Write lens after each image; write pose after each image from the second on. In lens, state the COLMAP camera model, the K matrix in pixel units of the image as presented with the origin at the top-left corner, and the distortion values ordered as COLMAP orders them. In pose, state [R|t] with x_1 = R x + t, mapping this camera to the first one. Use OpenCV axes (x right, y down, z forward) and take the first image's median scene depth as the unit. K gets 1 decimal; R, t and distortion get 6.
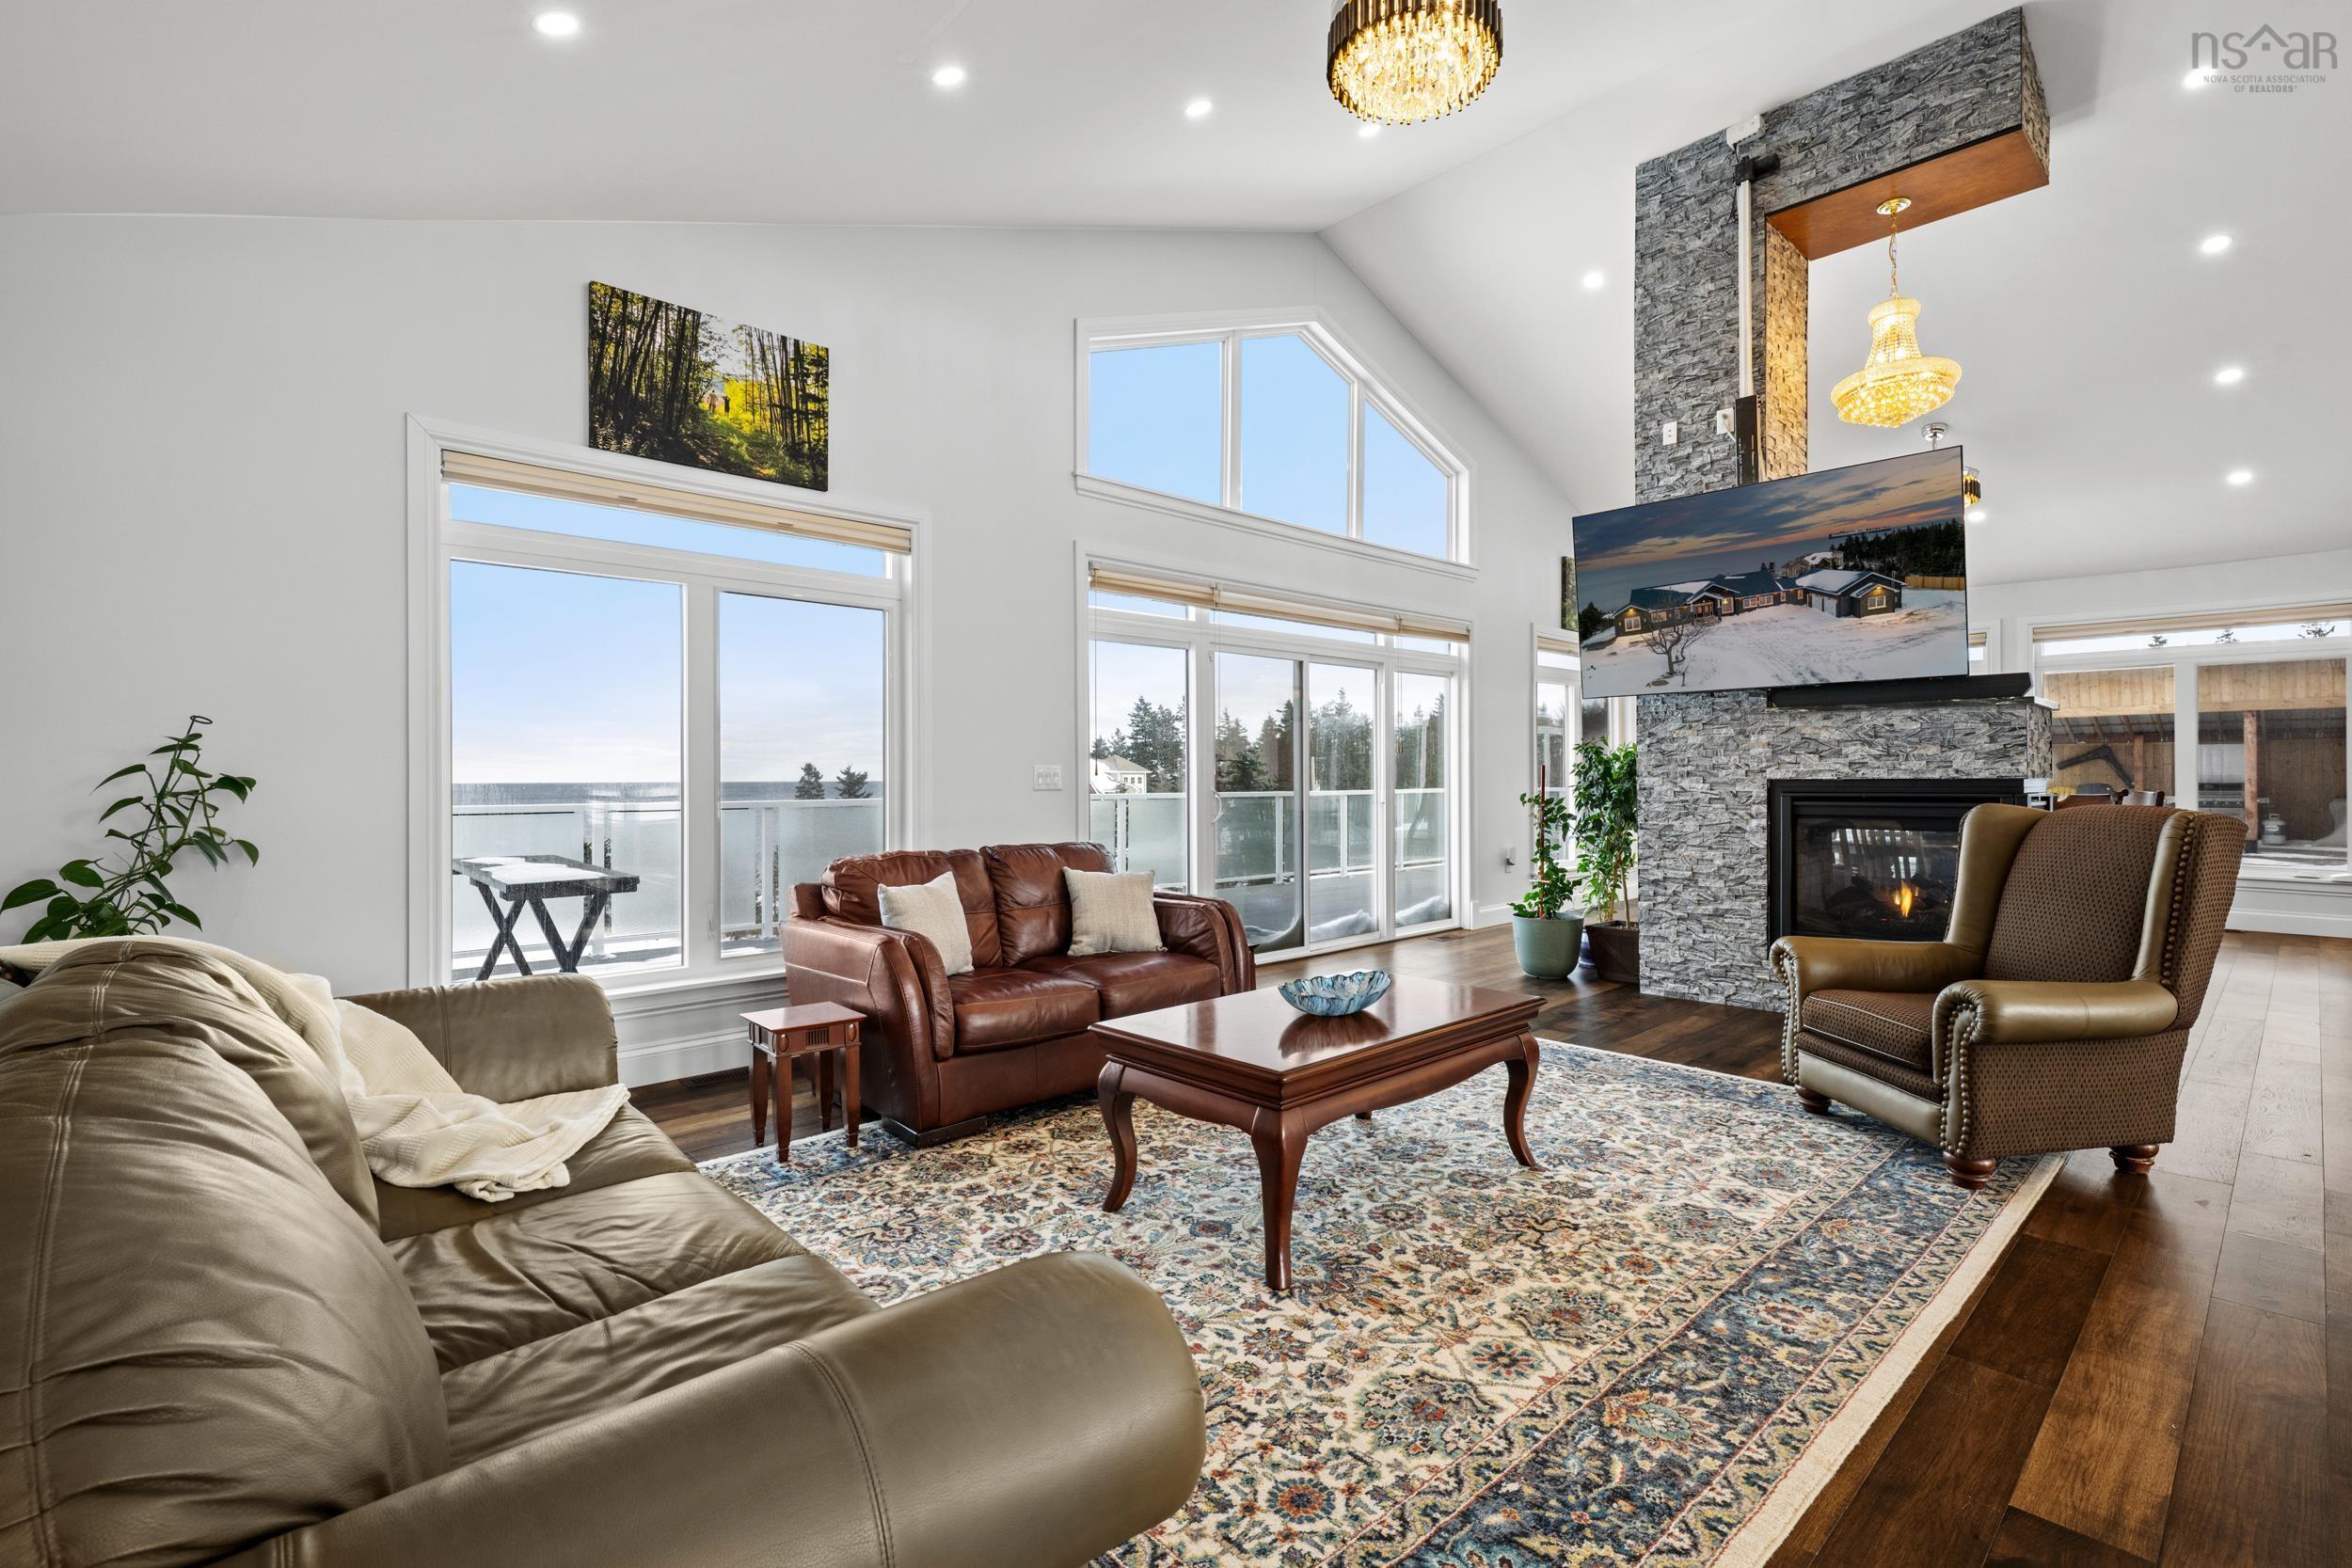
lens RADIAL K [[1077.2, 0, 1171.0], [0, 1077.2, 783.5], [0, 0, 1]] dist [-0.003148, -0.000088]
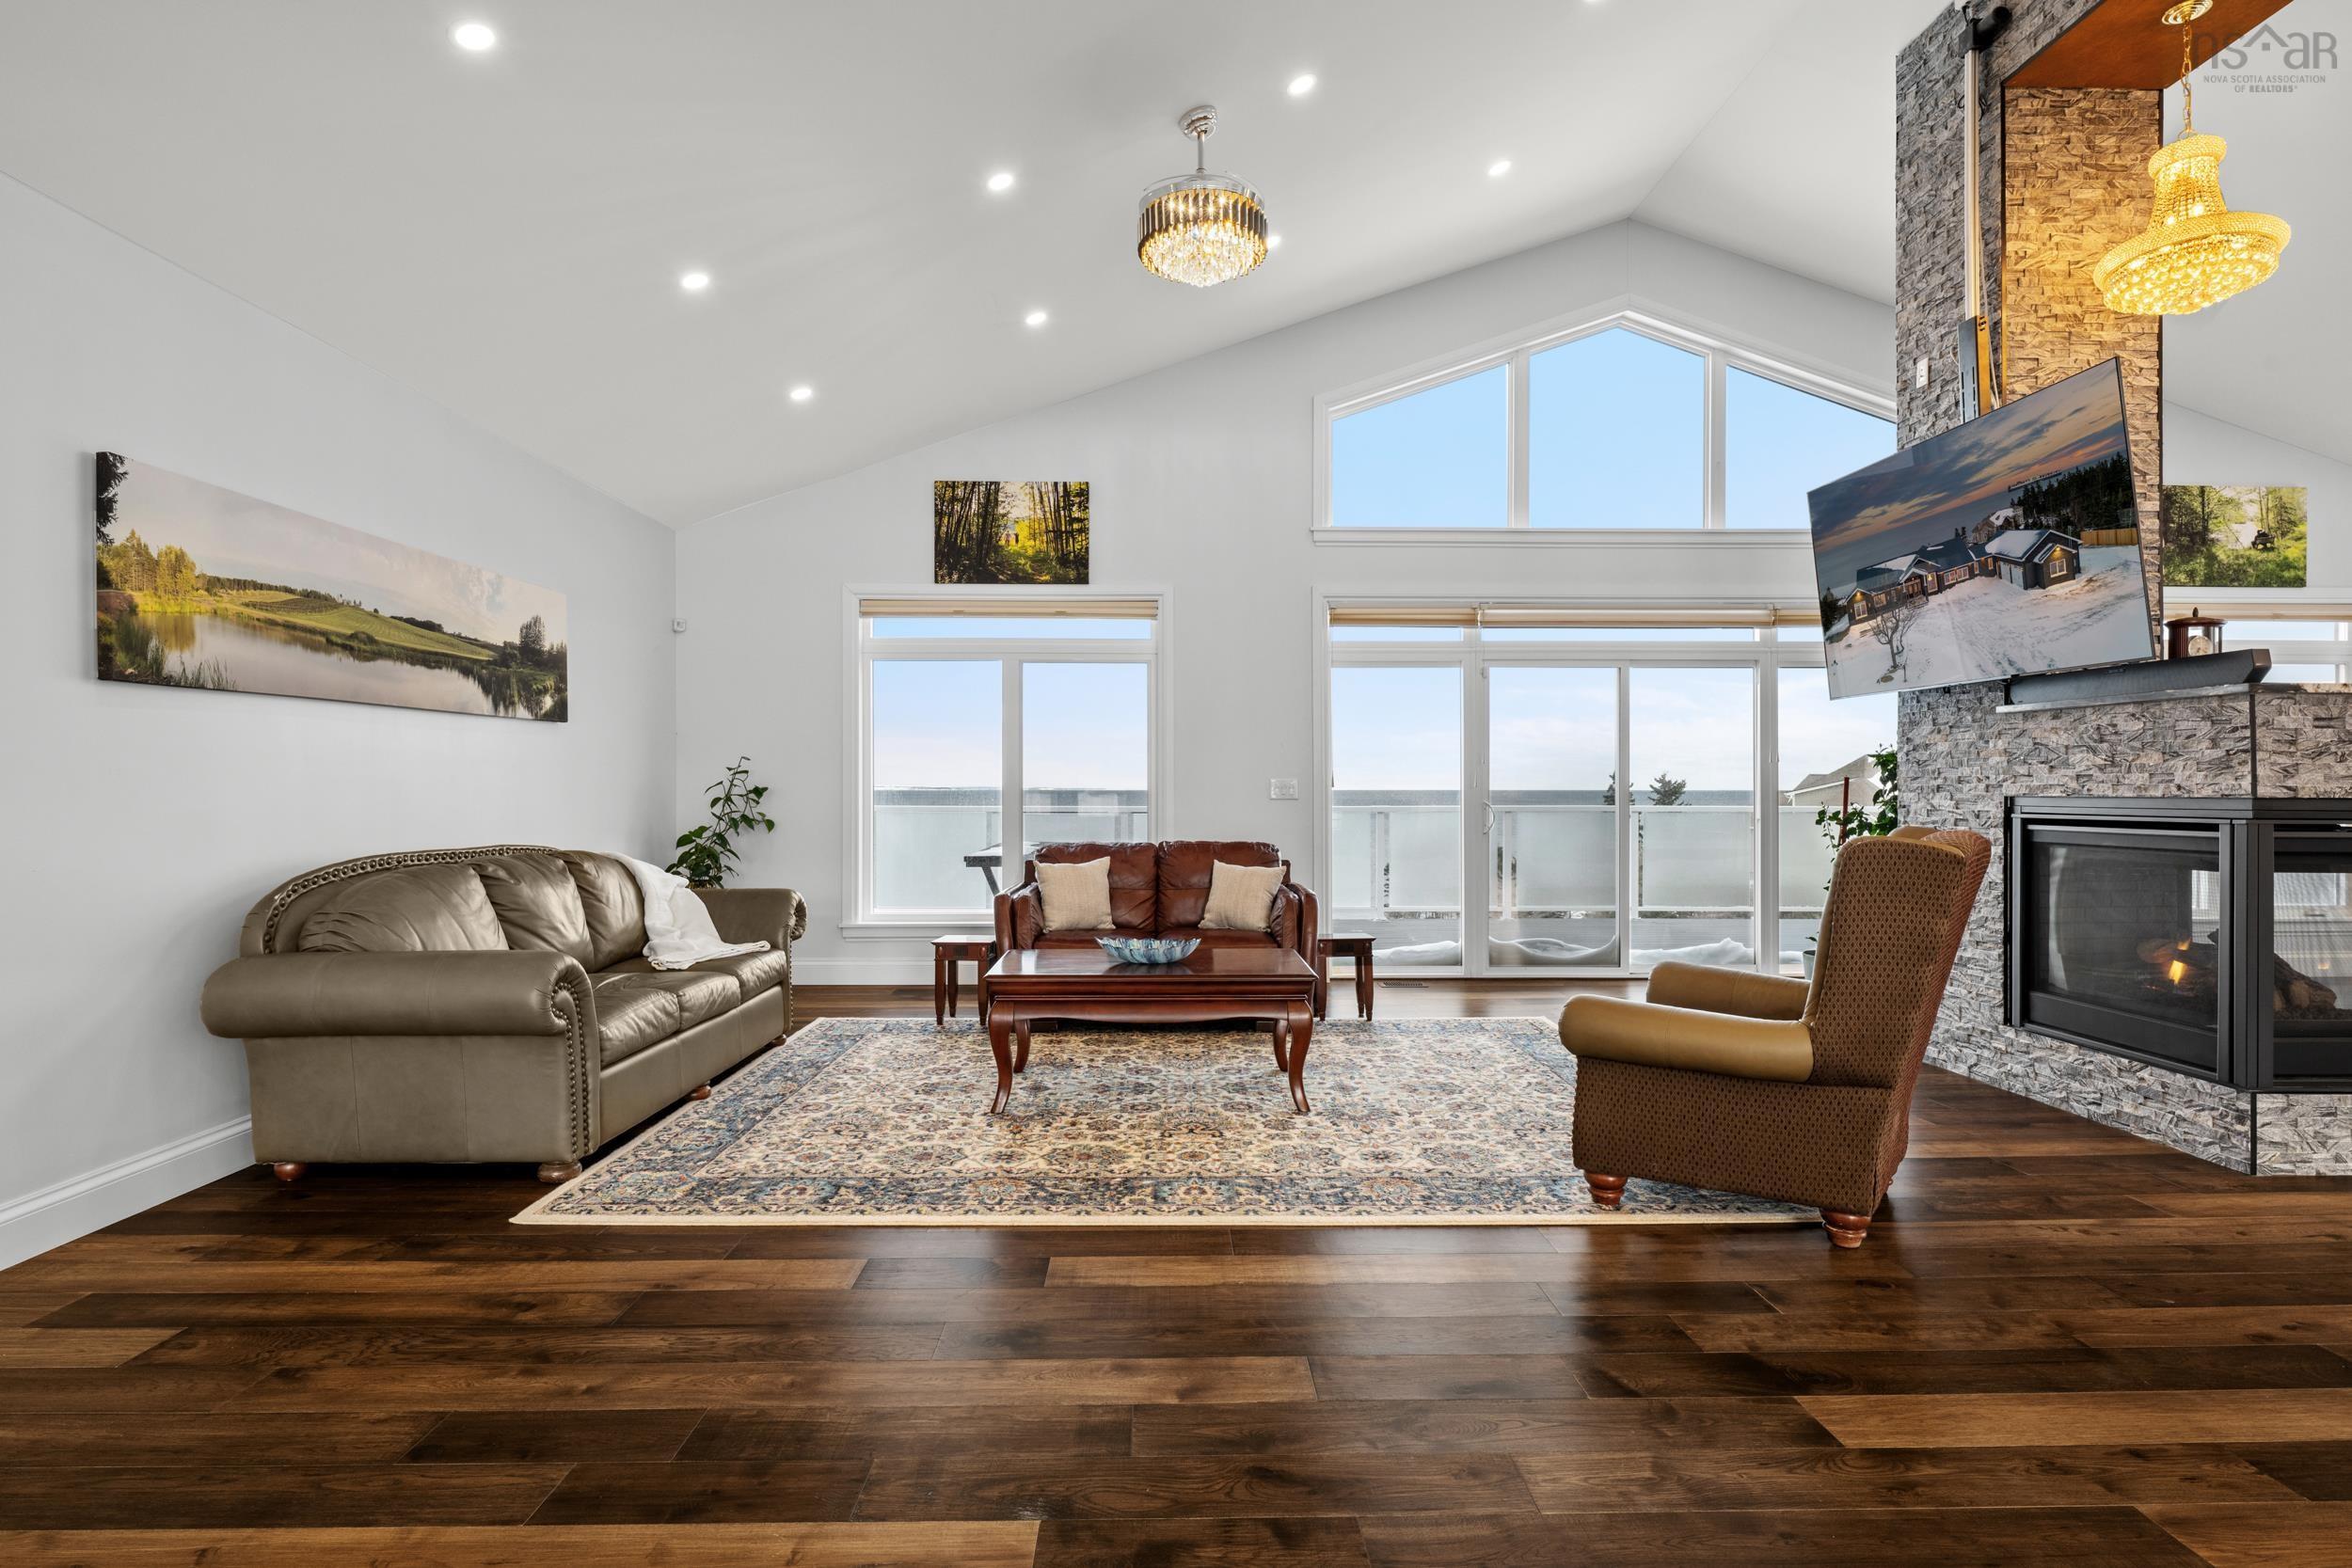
lens RADIAL K [[1196.6, 0, 1177.0], [0, 1196.6, 786.3], [0, 0, 1]] dist [-0.001046, -0.001291]
pose [[0.734861, 0.003854, -0.678206, 0.833186], [-0.007310, 0.999971, -0.002238, -0.005337], [0.678178, 0.006602, 0.734868, -0.064654]]
